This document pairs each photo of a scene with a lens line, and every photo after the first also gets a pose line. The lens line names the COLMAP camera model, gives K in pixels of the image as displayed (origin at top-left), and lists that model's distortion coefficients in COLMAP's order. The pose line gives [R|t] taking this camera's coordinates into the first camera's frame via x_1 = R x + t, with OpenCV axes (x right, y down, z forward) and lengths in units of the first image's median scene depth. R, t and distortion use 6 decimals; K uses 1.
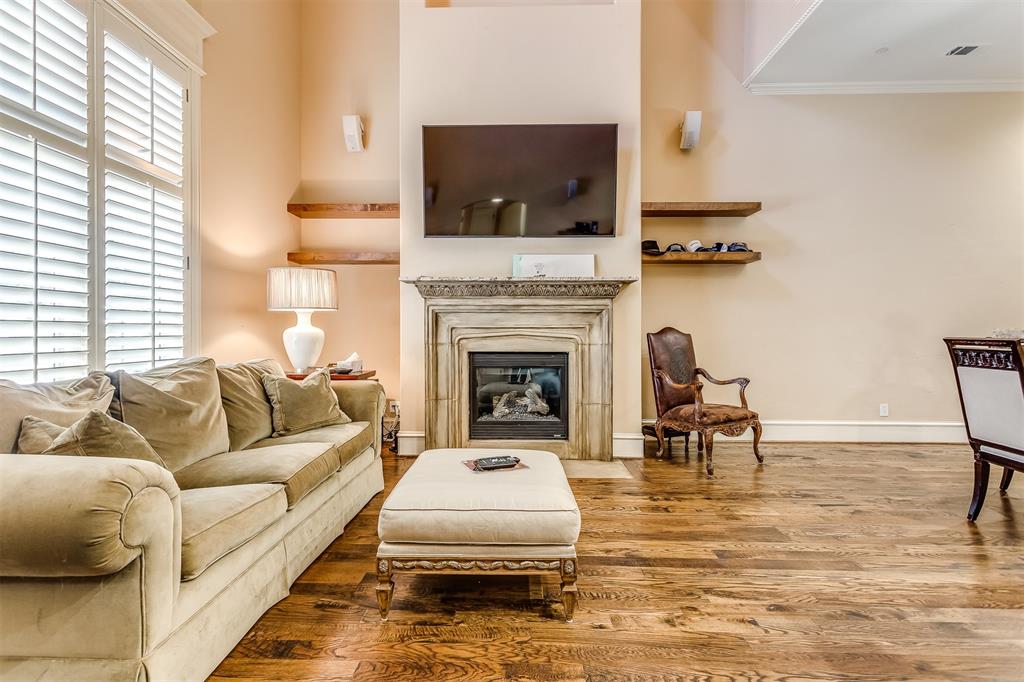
lens RADIAL K [[493.2, 0, 504.4], [0, 493.2, 335.3], [0, 0, 1]] dist [-0.000288, 0.002591]
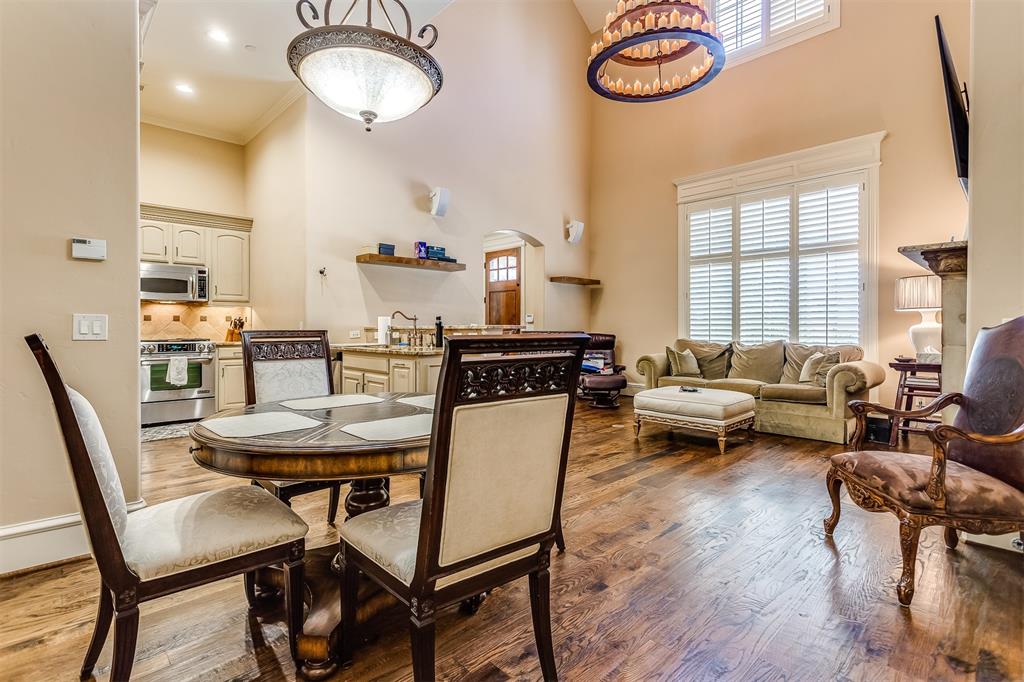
lens RADIAL K [[493.2, 0, 518.9], [0, 493.2, 331.1], [0, 0, 1]] dist [-0.000288, 0.002591]
pose [[-0.688998, 0.001030, -0.724762, 1.099959], [-0.005965, 0.999957, 0.007092, -0.000501], [0.724738, 0.009209, -0.688962, 1.047485]]
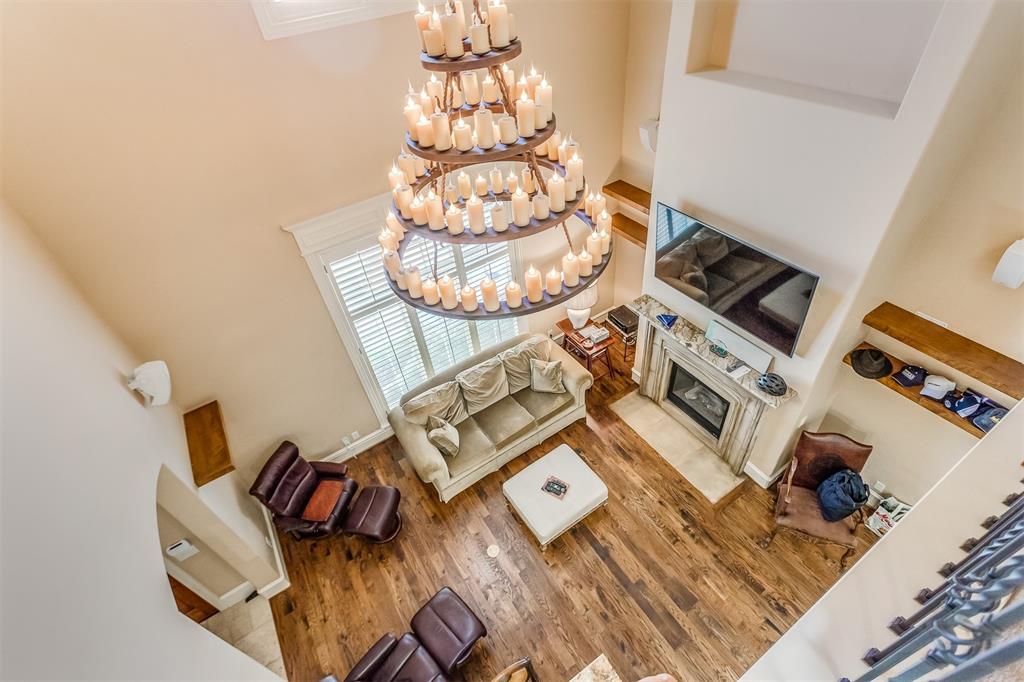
lens RADIAL K [[493.2, 0, 511.0], [0, 493.2, 319.7], [0, 0, 1]] dist [-0.000288, 0.002591]
pose [[0.570514, 0.502044, -0.649973, 0.532233], [0.089773, 0.748544, 0.656980, -1.024688], [0.816366, -0.433166, 0.381986, 0.151738]]
